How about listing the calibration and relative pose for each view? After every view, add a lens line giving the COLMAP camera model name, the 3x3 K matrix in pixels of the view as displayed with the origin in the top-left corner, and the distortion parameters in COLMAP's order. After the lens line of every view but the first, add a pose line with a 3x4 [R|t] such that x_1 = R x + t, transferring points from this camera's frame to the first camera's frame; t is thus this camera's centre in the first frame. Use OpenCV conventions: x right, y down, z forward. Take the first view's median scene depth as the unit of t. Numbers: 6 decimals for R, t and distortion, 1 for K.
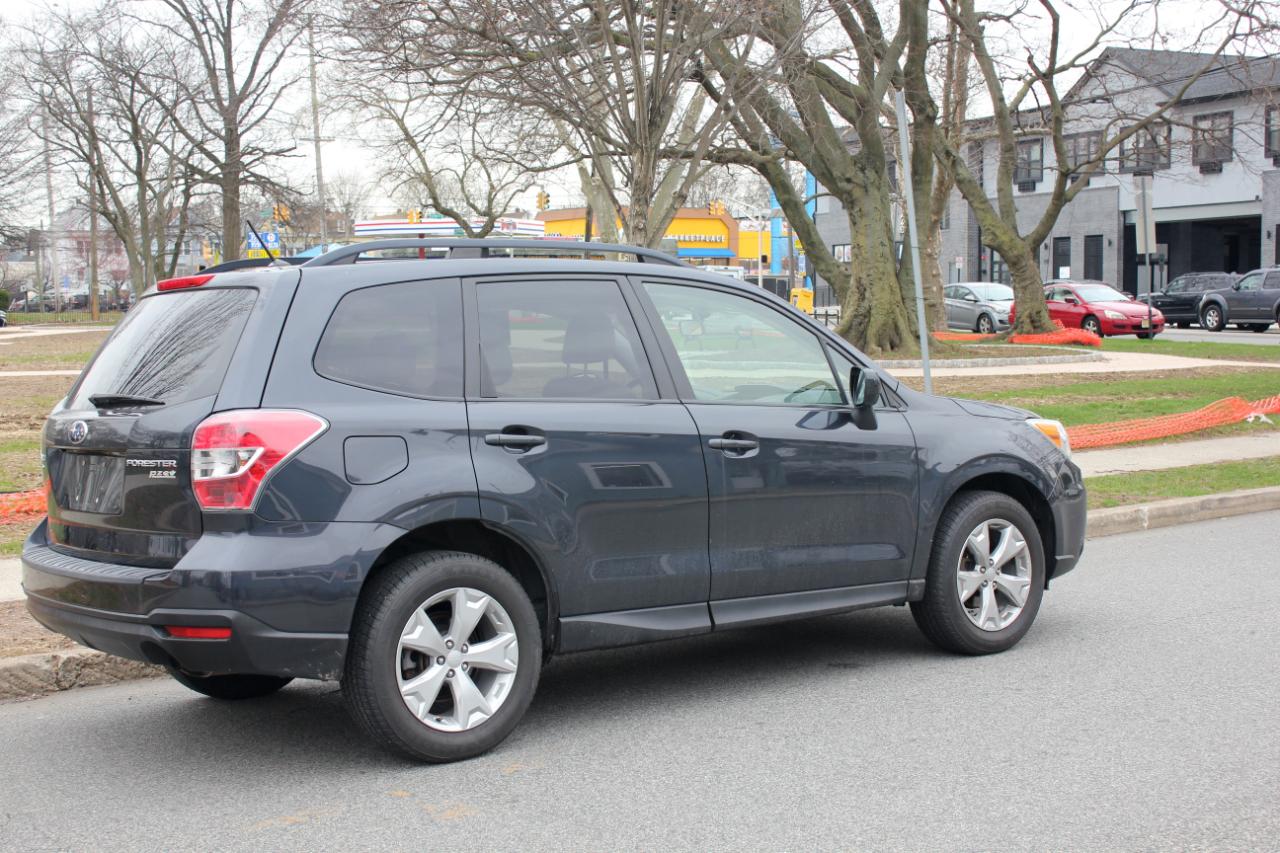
lens RADIAL K [[1802.6, 0, 639.0], [0, 1802.6, 429.3], [0, 0, 1]] dist [-0.049526, 0.133089]
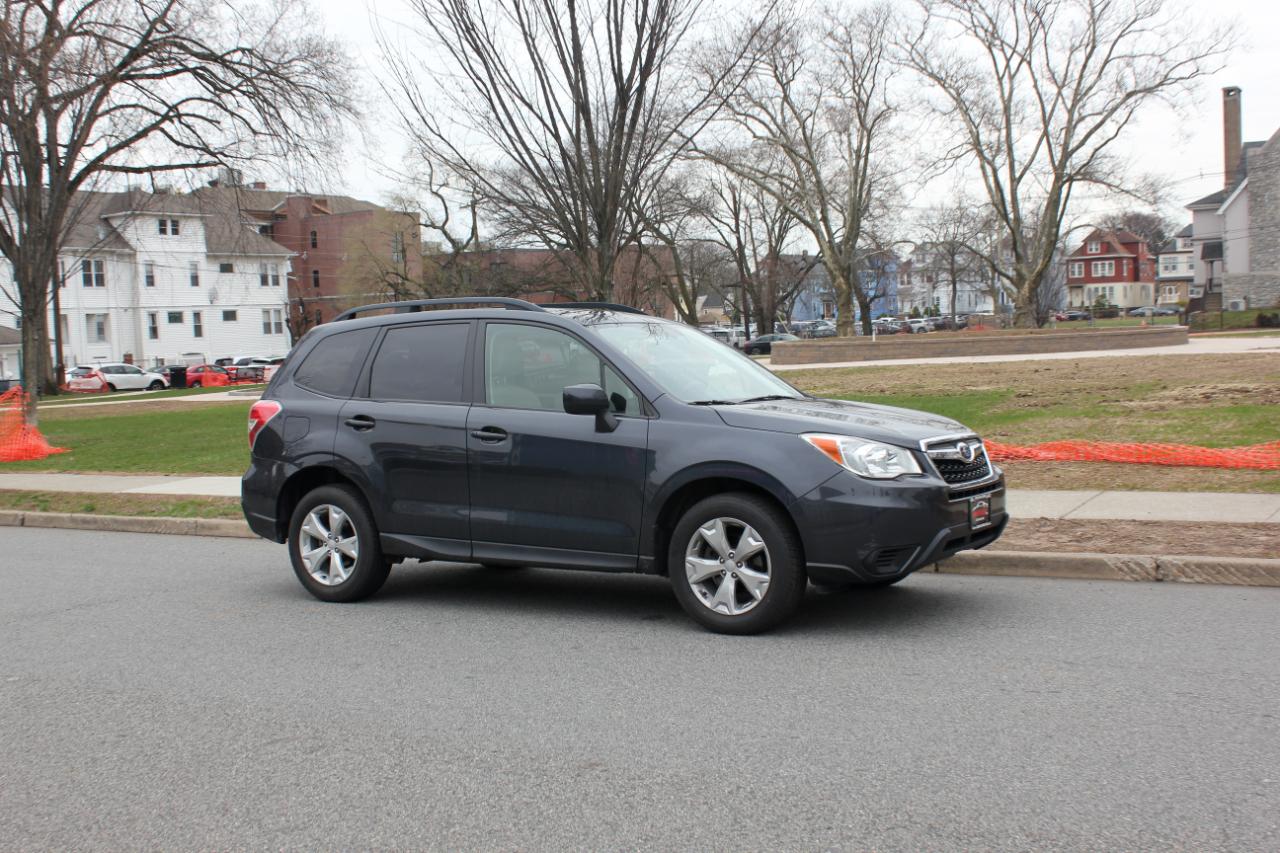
lens RADIAL K [[1452.8, 0, 644.2], [0, 1452.8, 432.6], [0, 0, 1]] dist [-0.075094, 0.019647]
pose [[0.335339, 0.062095, -0.940049, 0.235925], [-0.024305, 0.998064, 0.057257, -0.012633], [0.941784, 0.003647, 0.336199, 0.144021]]
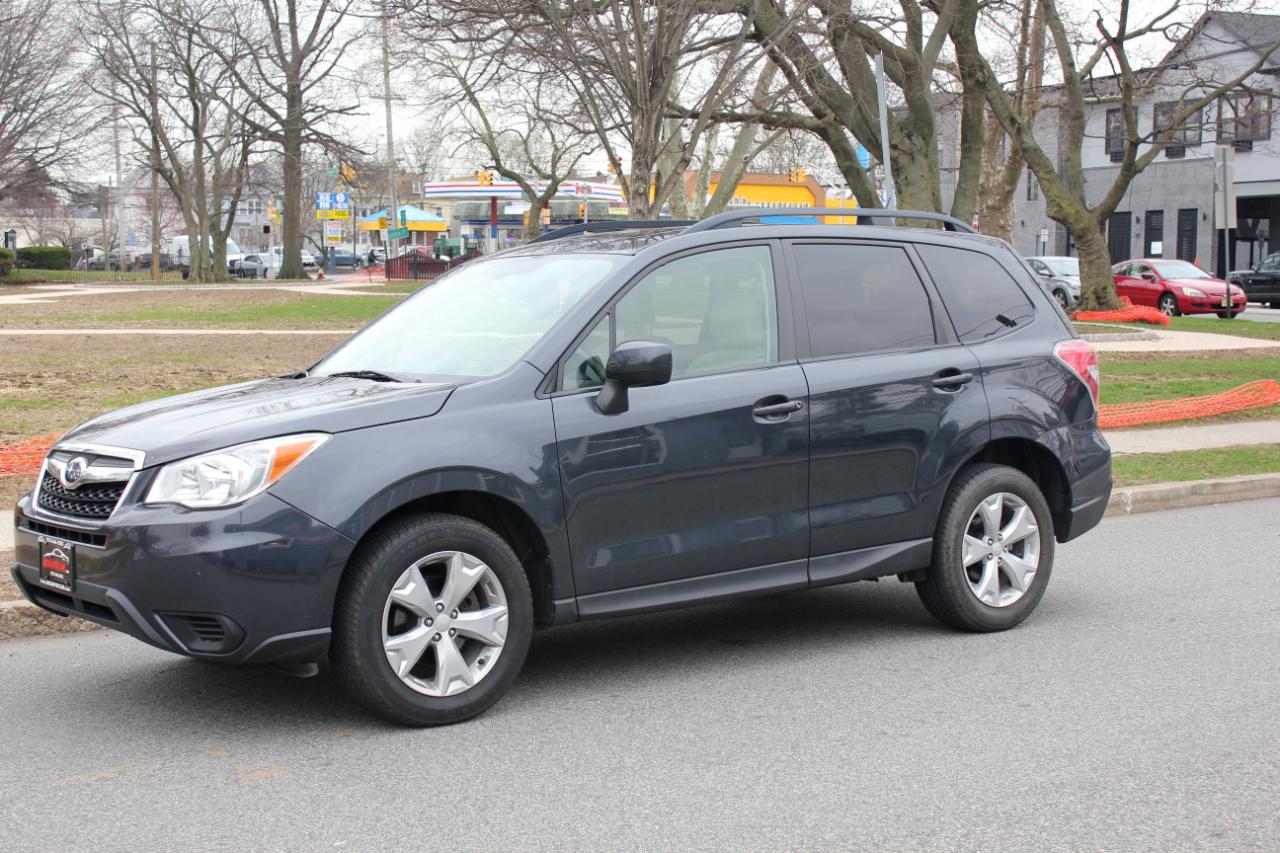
lens RADIAL K [[1868.9, 0, 640.4], [0, 1868.9, 428.7], [0, 0, 1]] dist [-0.033965, 0.098194]
pose [[0.998660, 0.021379, -0.047119, 0.024009], [-0.020725, 0.999683, 0.014320, 0.000444], [0.047410, -0.013324, 0.998787, -0.003250]]
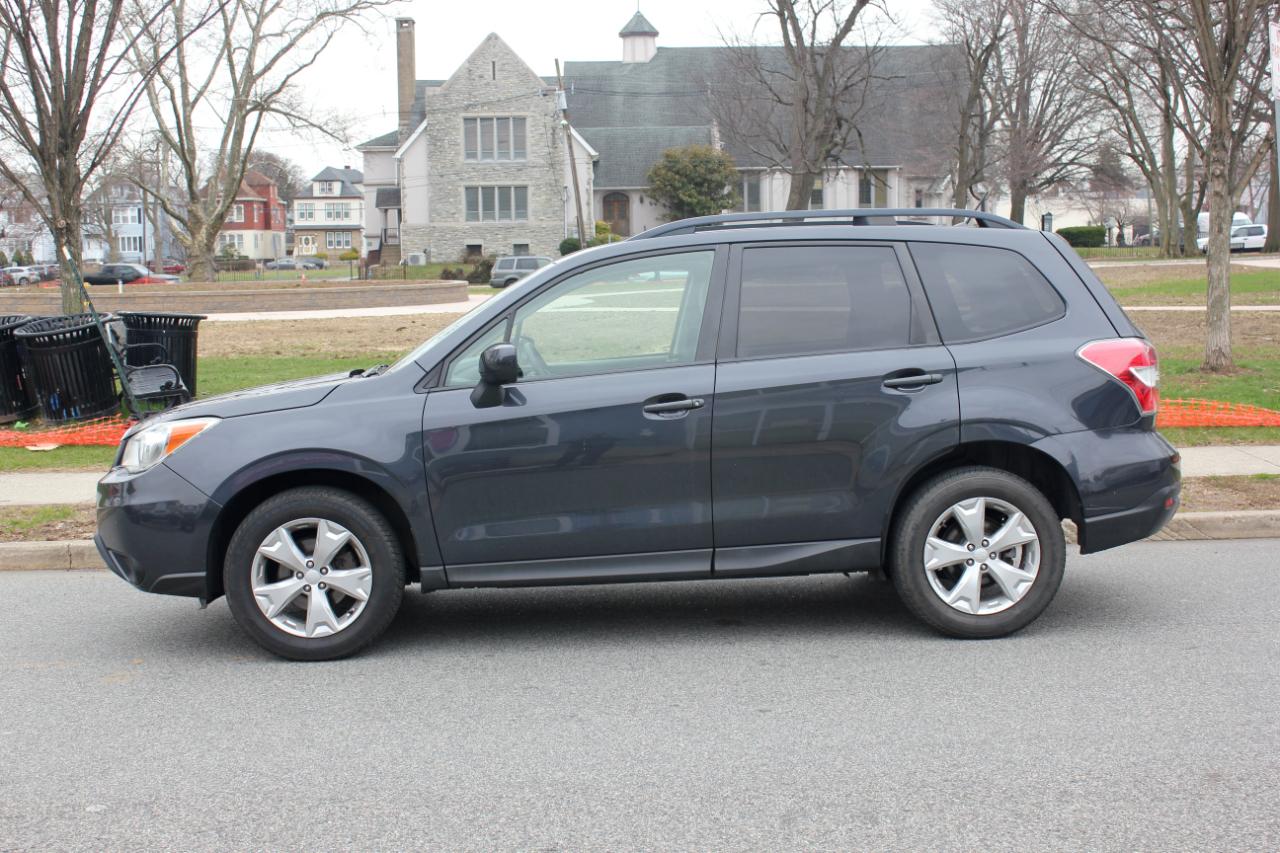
lens RADIAL K [[1689.0, 0, 643.1], [0, 1689.0, 427.6], [0, 0, 1]] dist [-0.041727, 0.020657]
pose [[0.794192, 0.059009, -0.604795, 0.146268], [-0.032465, 0.997973, 0.054739, -0.007304], [0.606799, -0.023839, 0.794498, 0.043474]]
